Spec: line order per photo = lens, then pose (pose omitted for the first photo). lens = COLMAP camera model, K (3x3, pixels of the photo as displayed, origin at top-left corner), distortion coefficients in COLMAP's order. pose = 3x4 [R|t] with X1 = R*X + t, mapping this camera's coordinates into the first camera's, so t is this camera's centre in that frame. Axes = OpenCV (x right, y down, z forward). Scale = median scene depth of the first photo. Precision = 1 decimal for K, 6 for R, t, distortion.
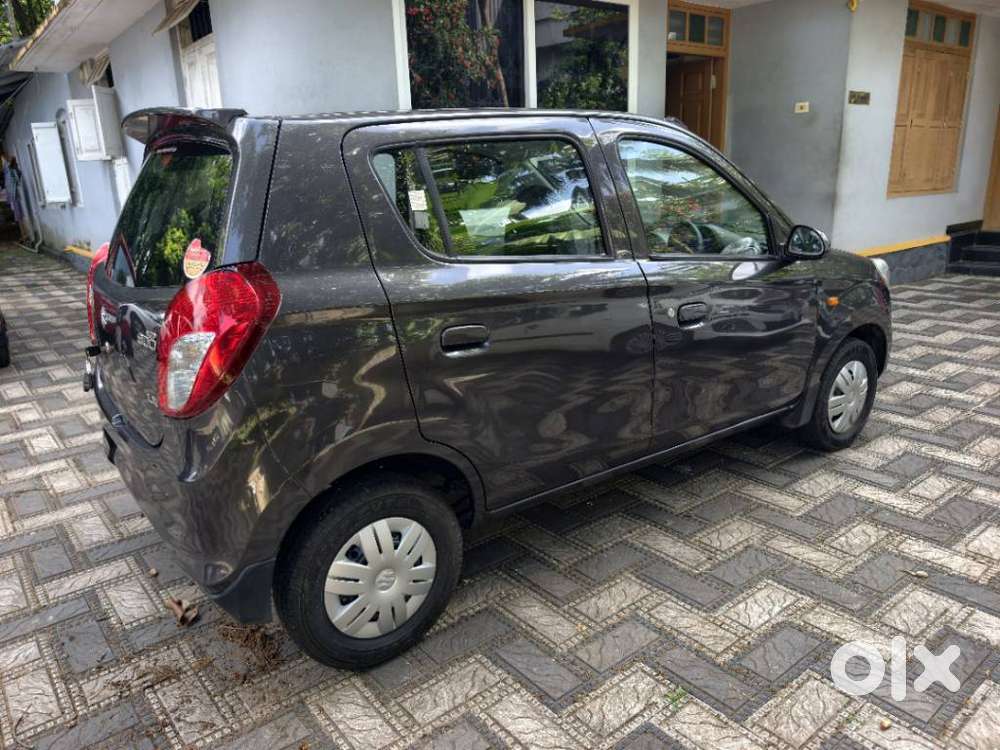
lens RADIAL K [[729.9, 0, 500.0], [0, 729.9, 375.0], [0, 0, 1]] dist [0.003709, 0.000575]
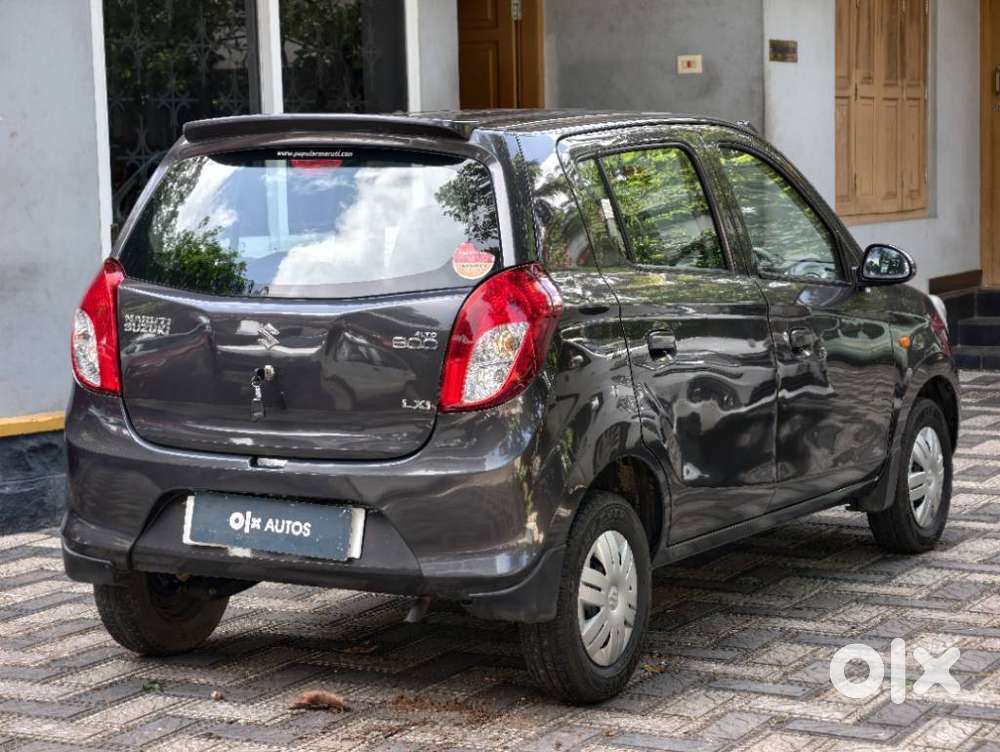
lens RADIAL K [[2600.9, 0, 500.0], [0, 2600.9, 376.0], [0, 0, 1]] dist [0.344476, -0.581717]
pose [[0.907548, -0.023658, 0.419282, -1.030924], [0.103505, 0.980212, -0.168732, 0.336282], [-0.406993, 0.196531, 0.892038, -1.216814]]
